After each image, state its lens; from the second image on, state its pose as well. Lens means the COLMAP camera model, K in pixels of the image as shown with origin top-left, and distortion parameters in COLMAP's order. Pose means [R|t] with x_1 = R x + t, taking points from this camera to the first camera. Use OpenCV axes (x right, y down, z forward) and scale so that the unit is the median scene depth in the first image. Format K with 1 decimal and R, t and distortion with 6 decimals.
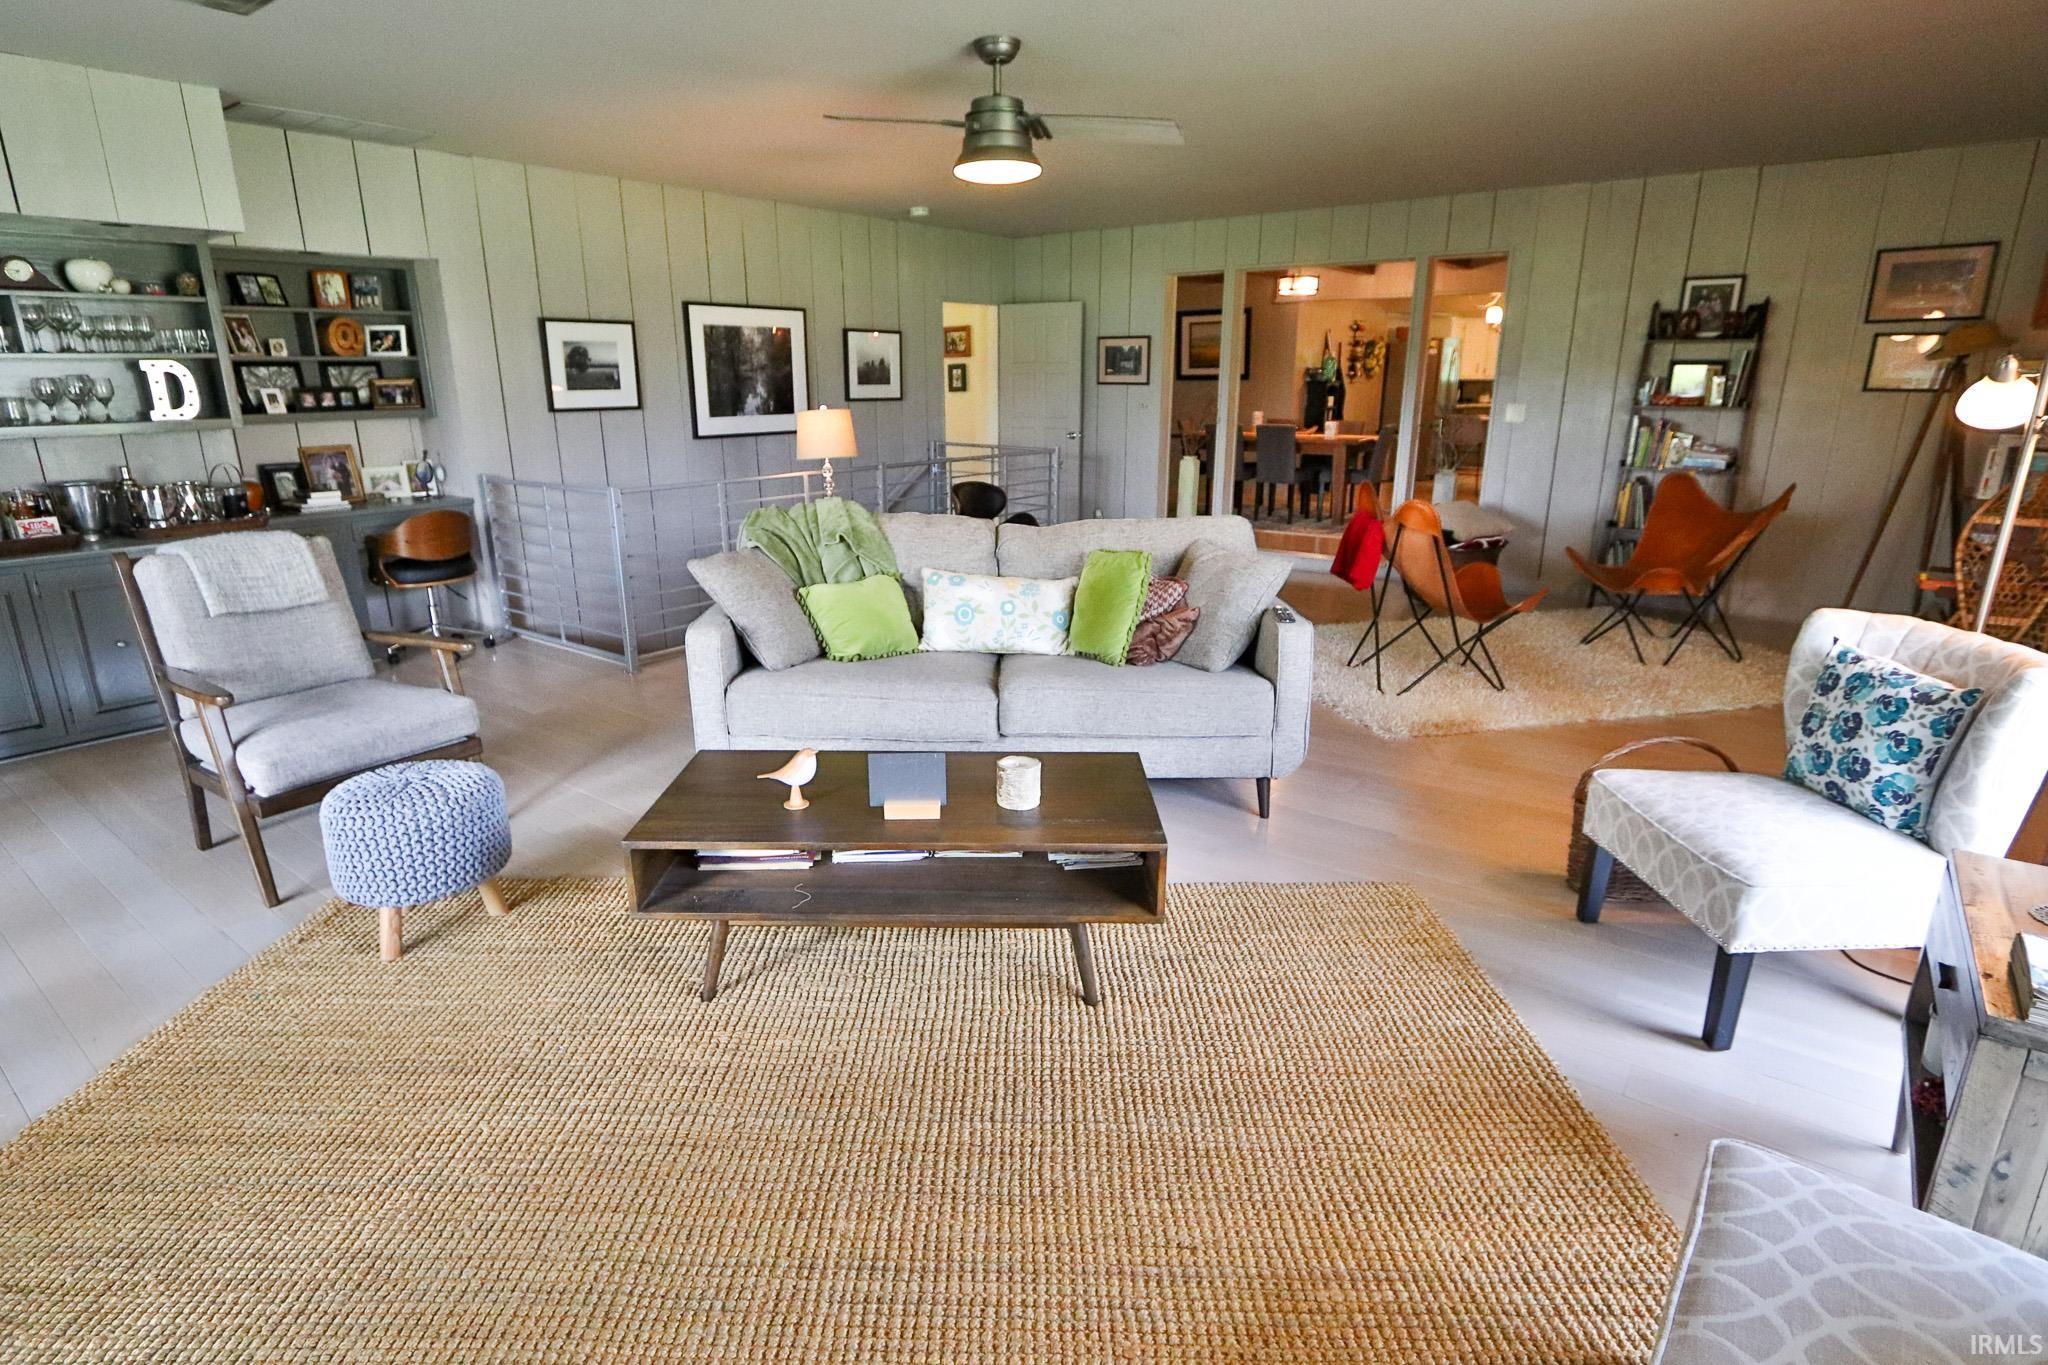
lens RADIAL K [[1043.0, 0, 1024.0], [0, 1043.0, 682.5], [0, 0, 1]] dist [0.001580, -0.000294]
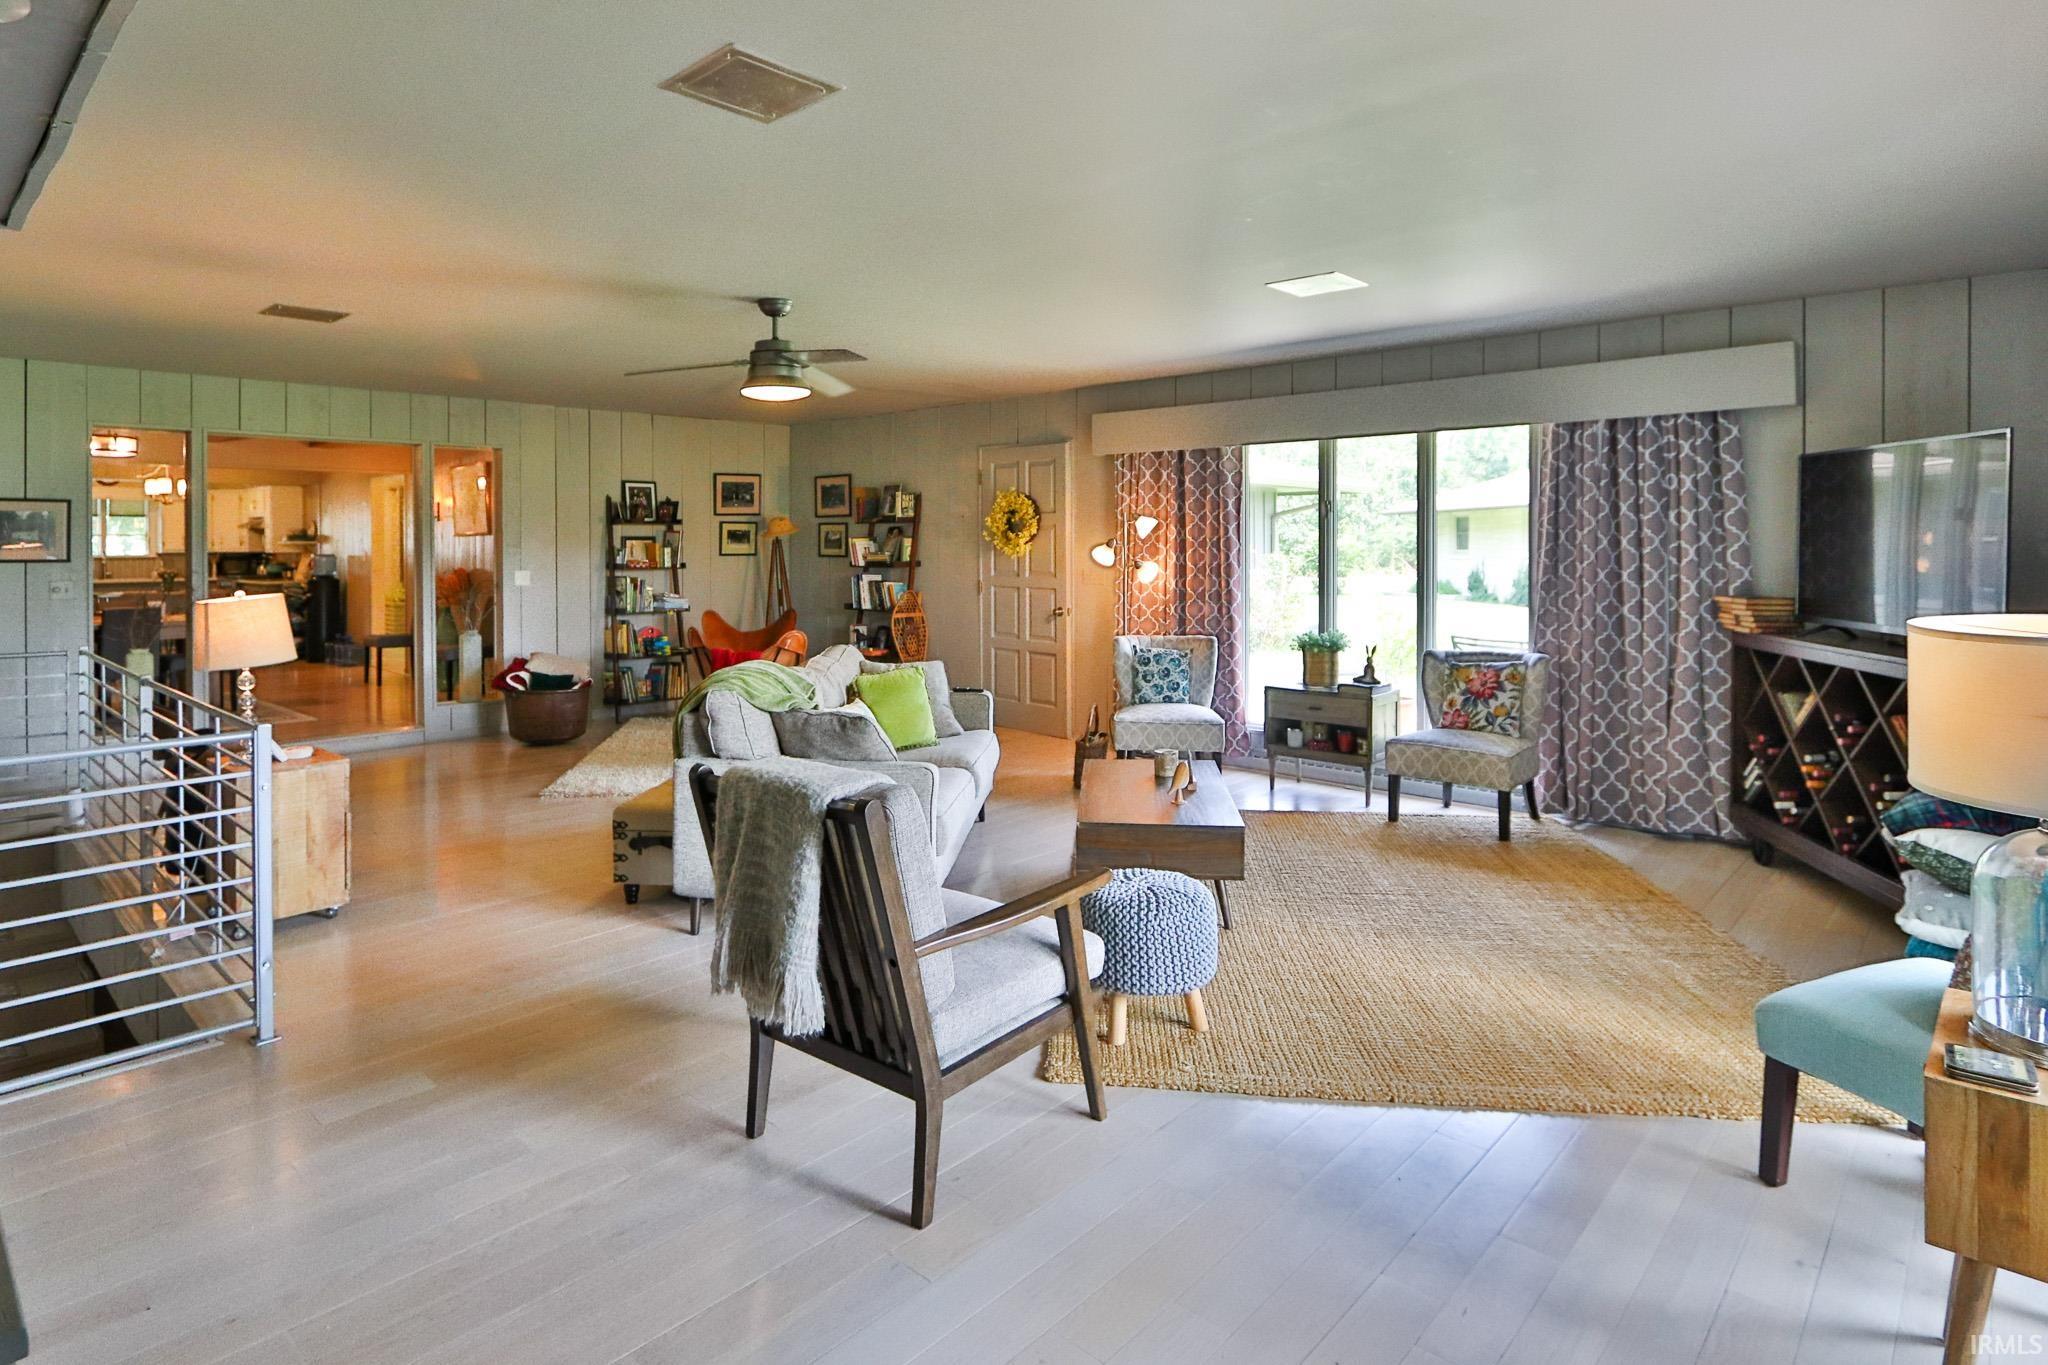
lens RADIAL K [[1094.3, 0, 1021.5], [0, 1094.3, 551.9], [0, 0, 1]] dist [-0.002578, -0.000726]
pose [[0.101135, -0.006604, 0.994851, -0.581981], [0.282284, 0.959071, -0.022330, -0.084935], [-0.953985, 0.283089, 0.098860, 0.278210]]
